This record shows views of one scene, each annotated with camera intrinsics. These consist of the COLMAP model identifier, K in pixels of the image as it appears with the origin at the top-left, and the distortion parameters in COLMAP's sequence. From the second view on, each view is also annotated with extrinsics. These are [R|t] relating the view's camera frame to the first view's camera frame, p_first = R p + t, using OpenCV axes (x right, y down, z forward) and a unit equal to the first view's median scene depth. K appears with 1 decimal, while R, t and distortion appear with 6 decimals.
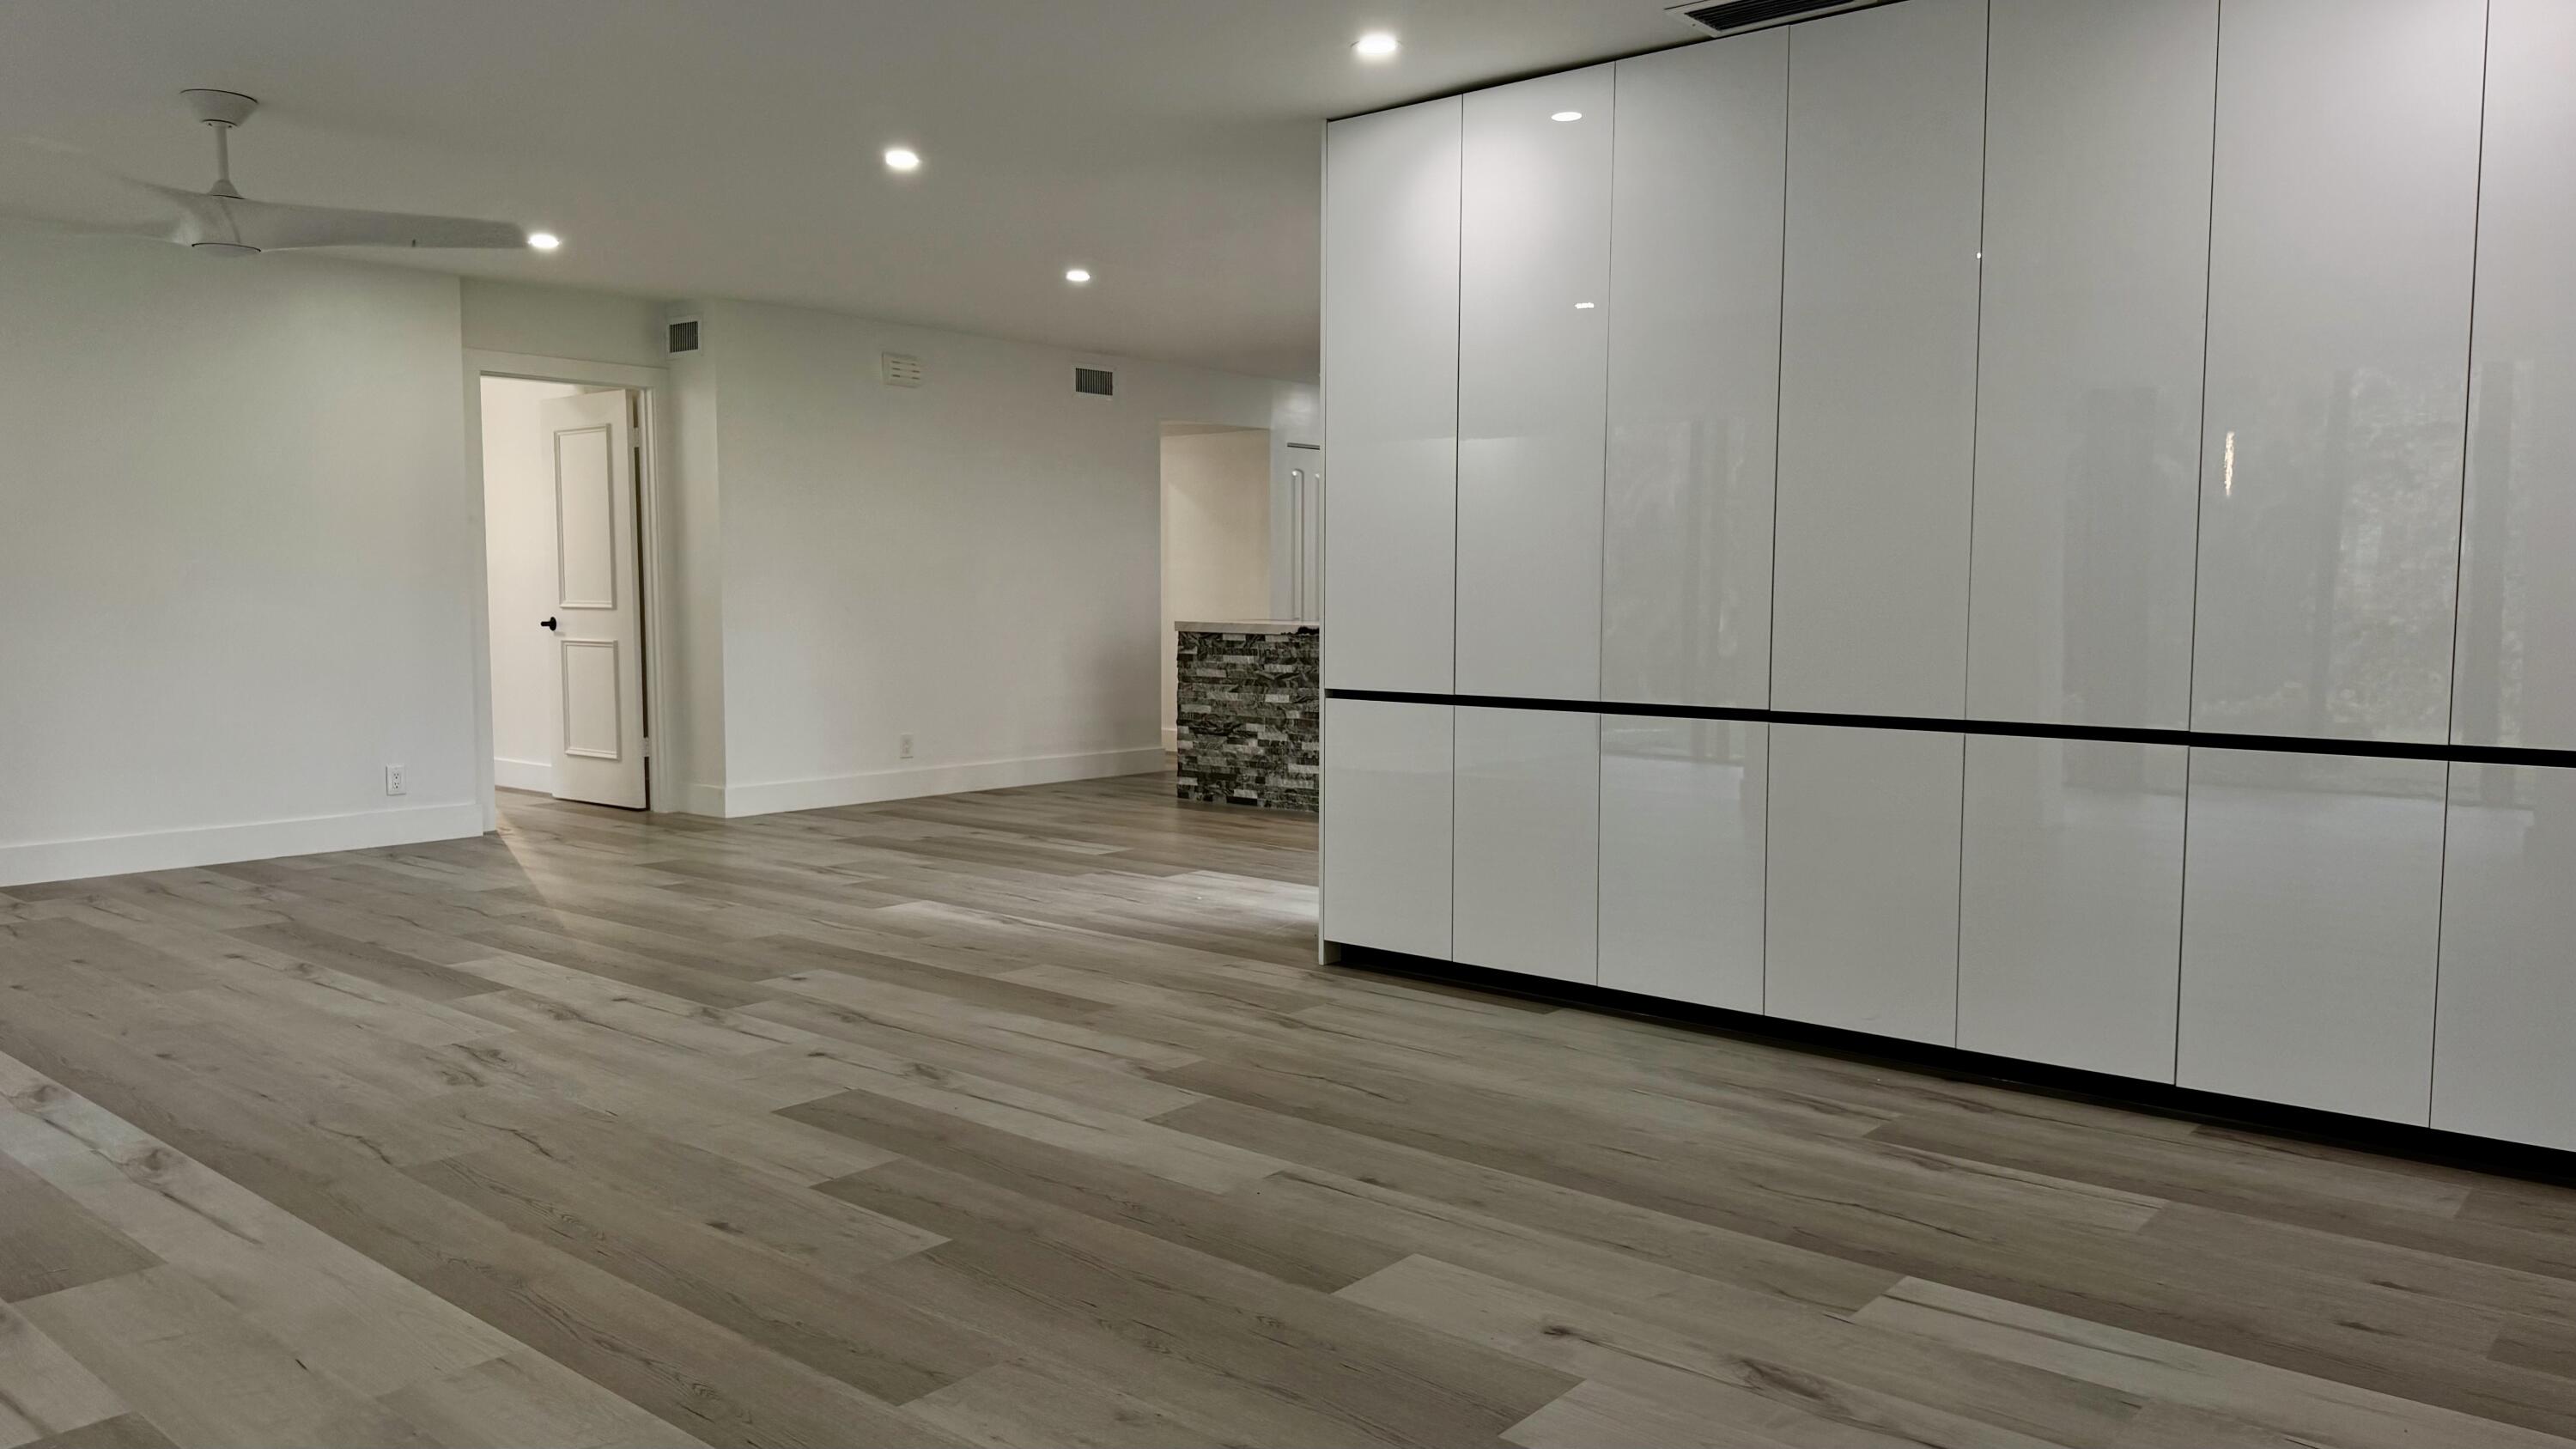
lens RADIAL K [[1795.7, 0, 1288.0], [0, 1795.7, 724.5], [0, 0, 1]] dist [0.115534, -0.183657]
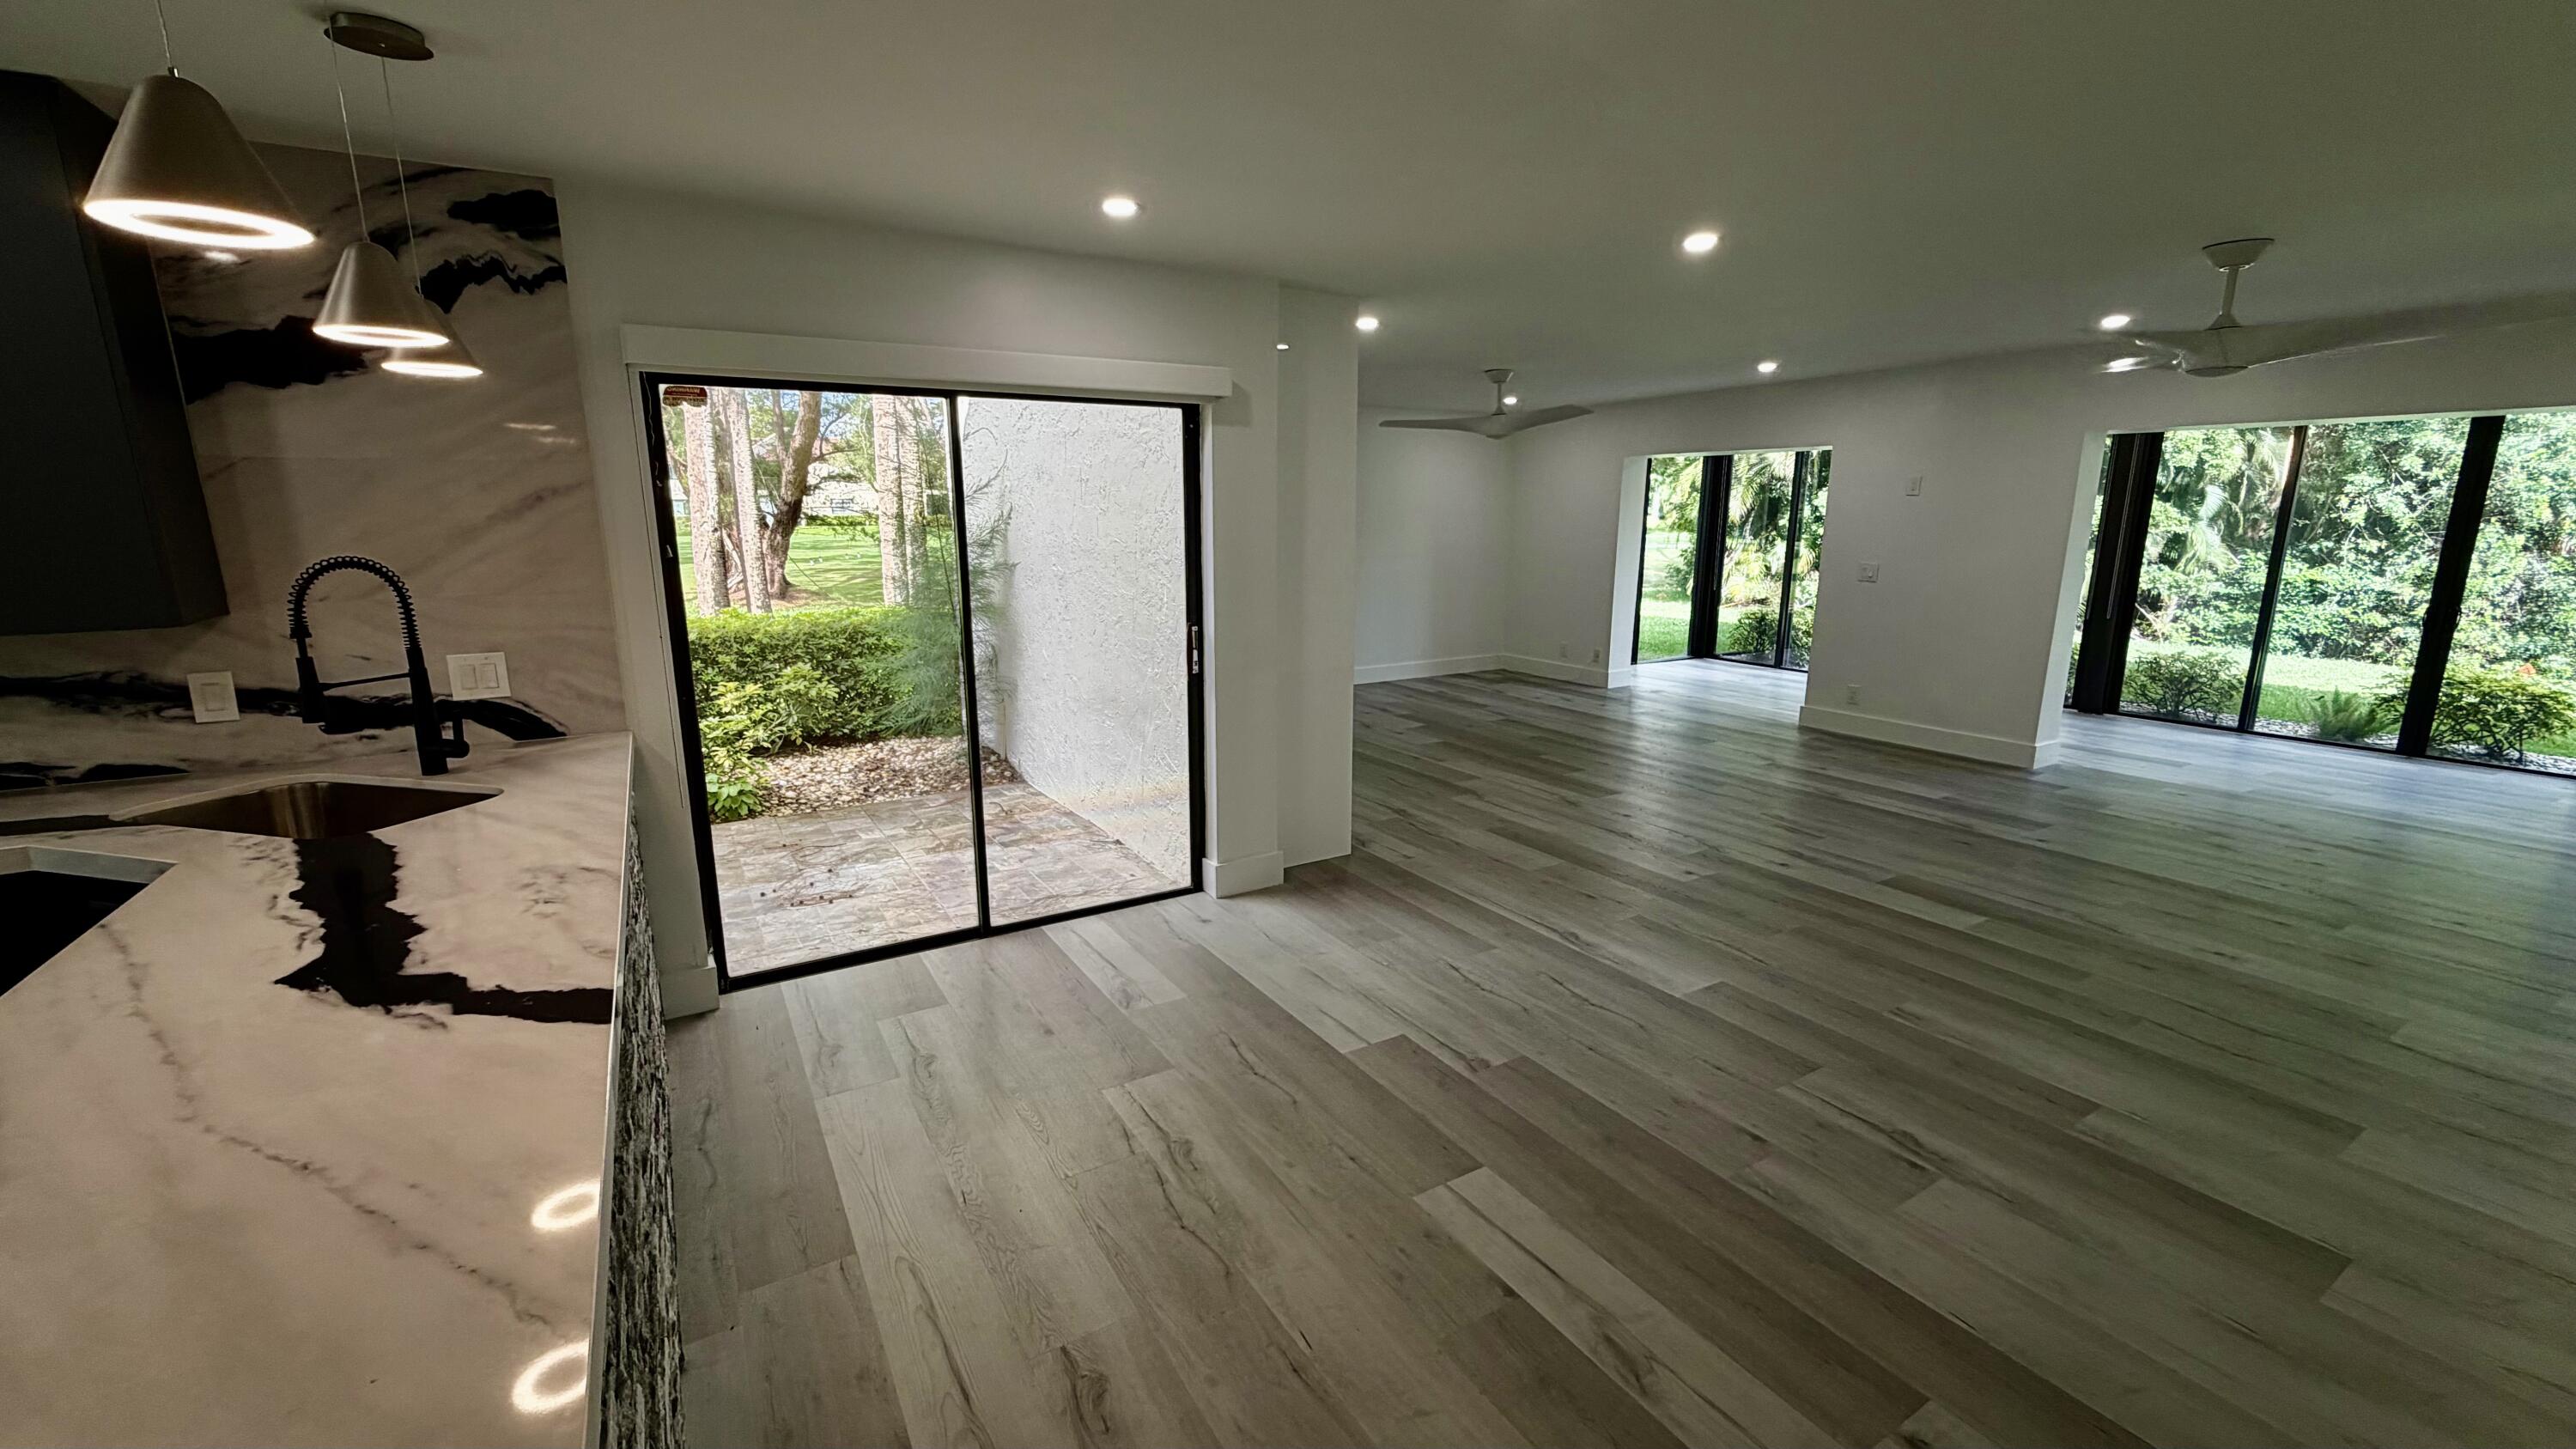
lens RADIAL K [[1027.5, 0, 1280.2], [0, 1027.5, 714.6], [0, 0, 1]] dist [0.001966, 0.000126]
pose [[-0.950122, -0.061159, 0.305823, -0.251175], [0.024991, 0.962501, 0.270125, -0.301808], [-0.310875, 0.264295, -0.912965, 2.393513]]
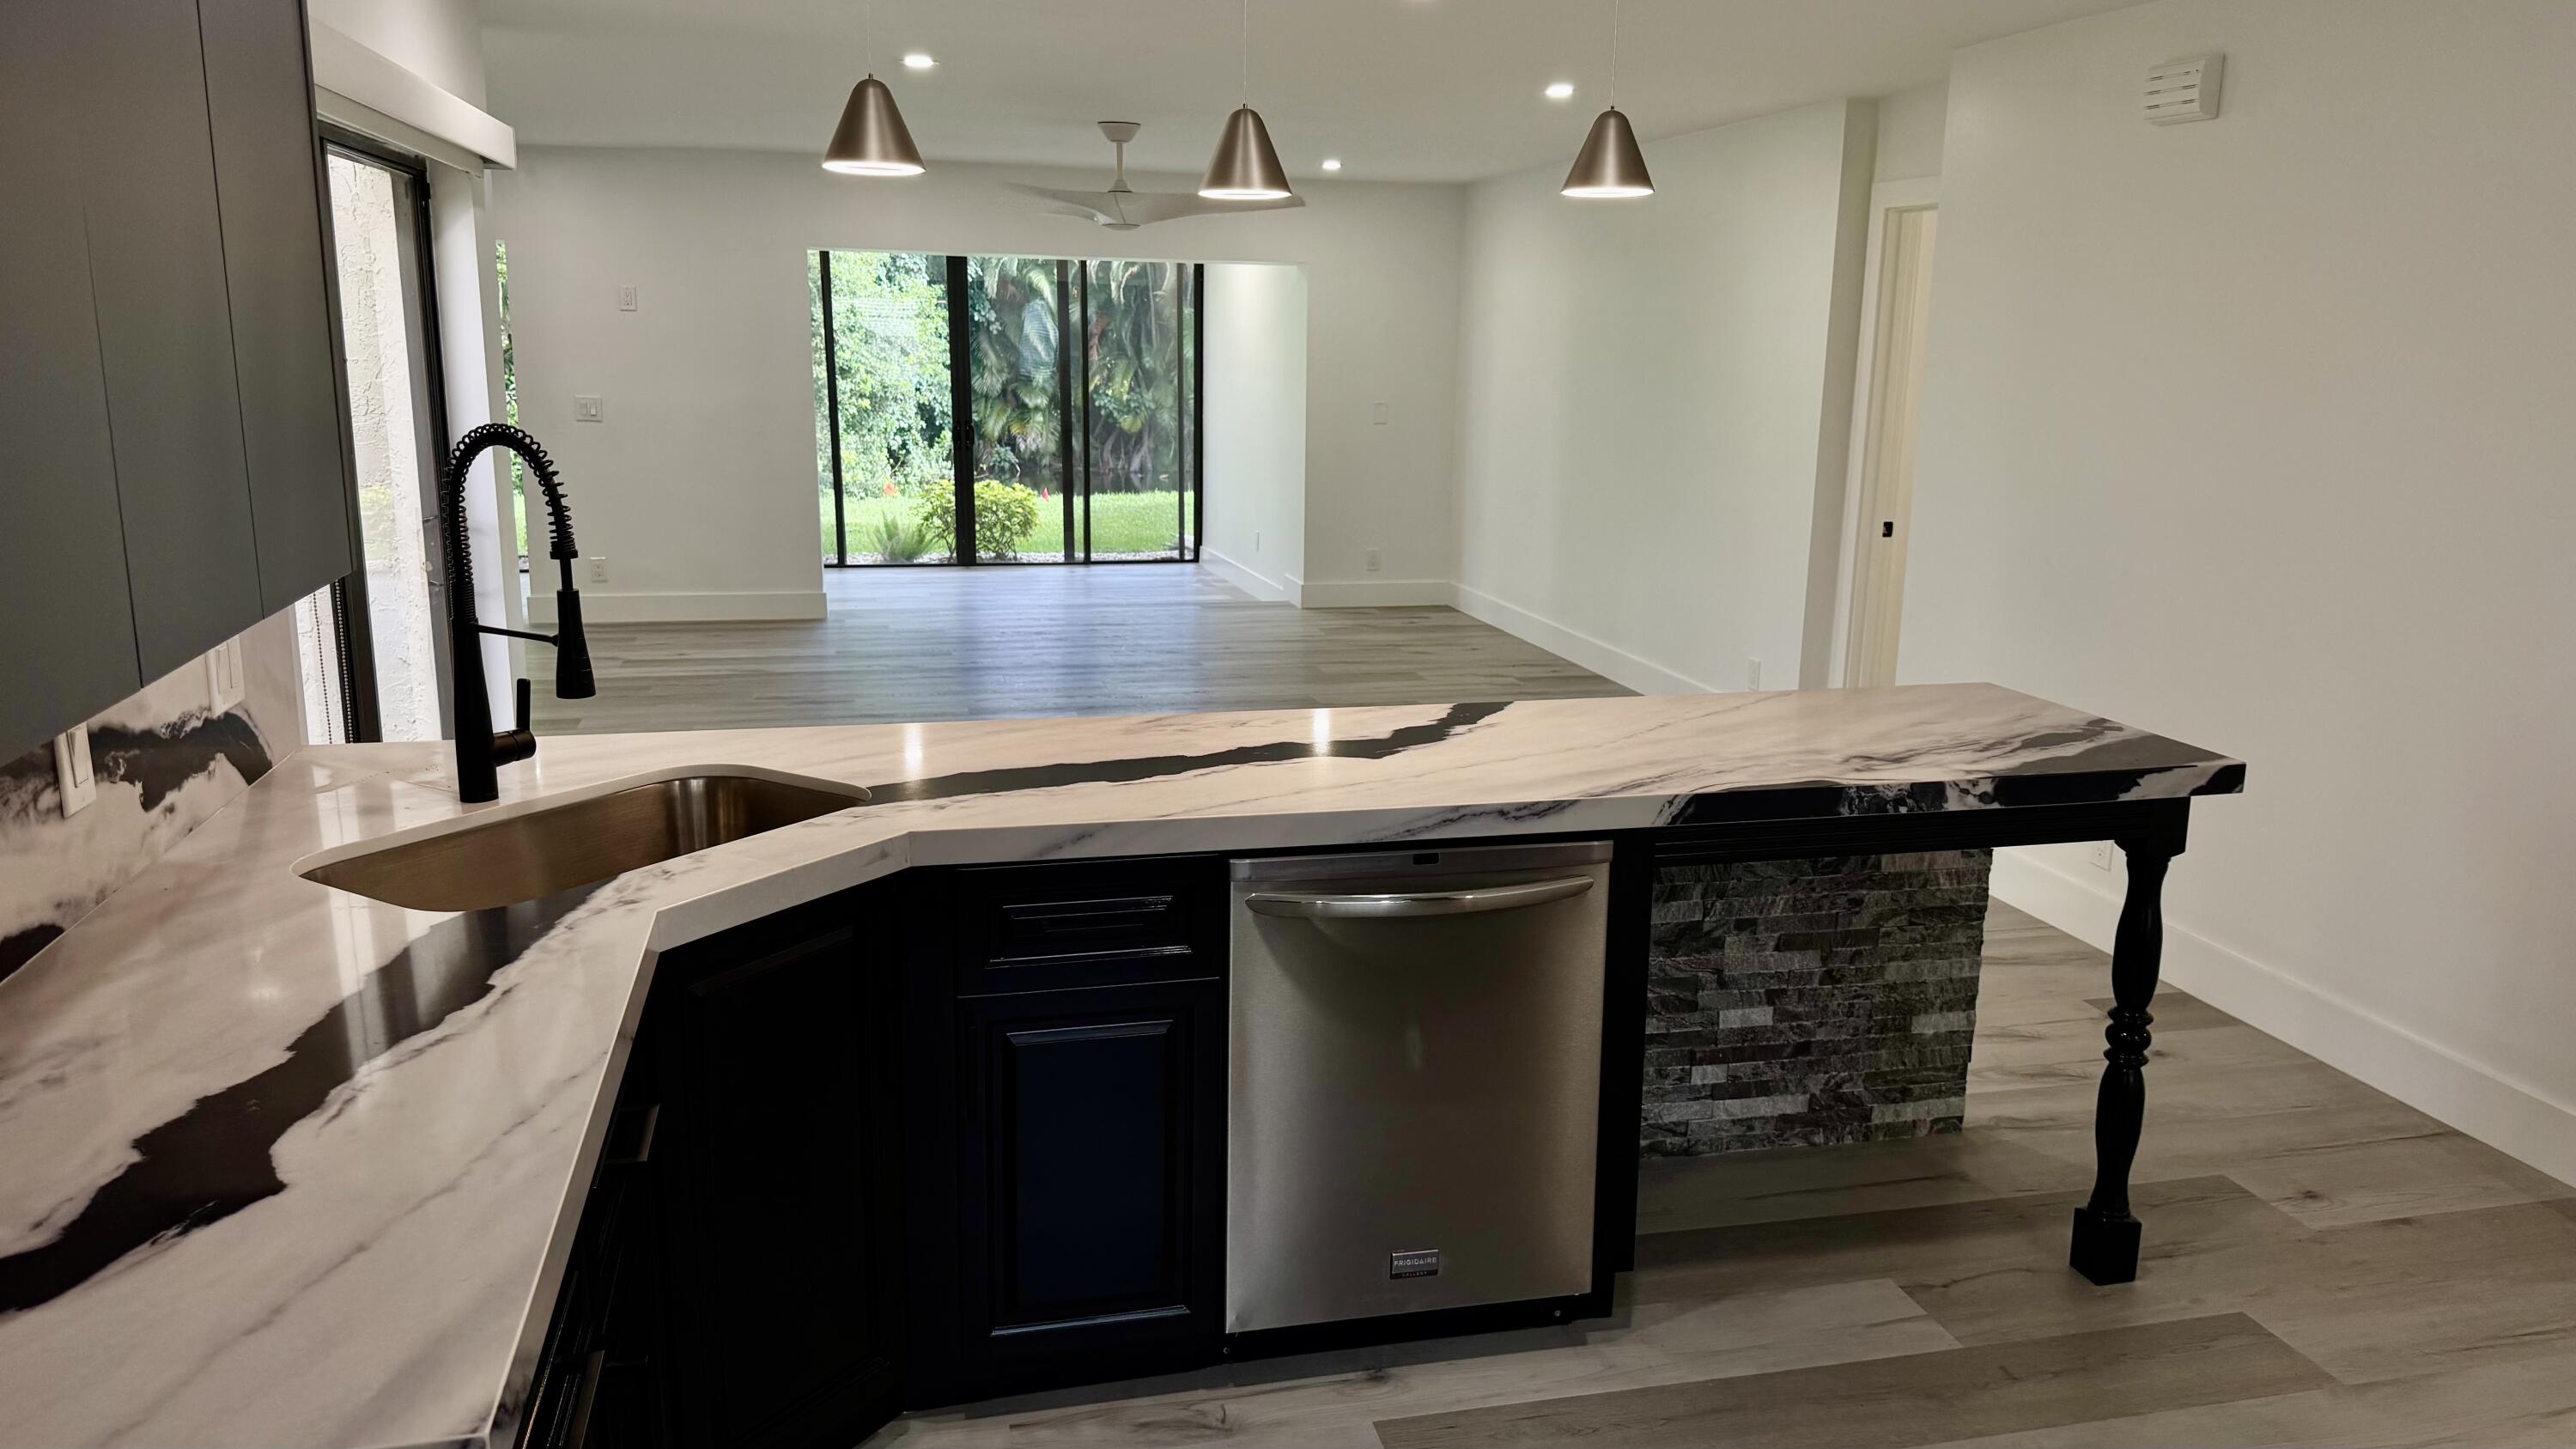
lens RADIAL K [[1811.5, 0, 1282.8], [0, 1811.5, 734.0], [0, 0, 1]] dist [0.091546, -0.143680]
pose [[-0.594398, 0.168998, -0.786213, 0.726122], [-0.073016, 0.962289, 0.262048, -0.322708], [0.800849, 0.213167, -0.559643, 2.569081]]
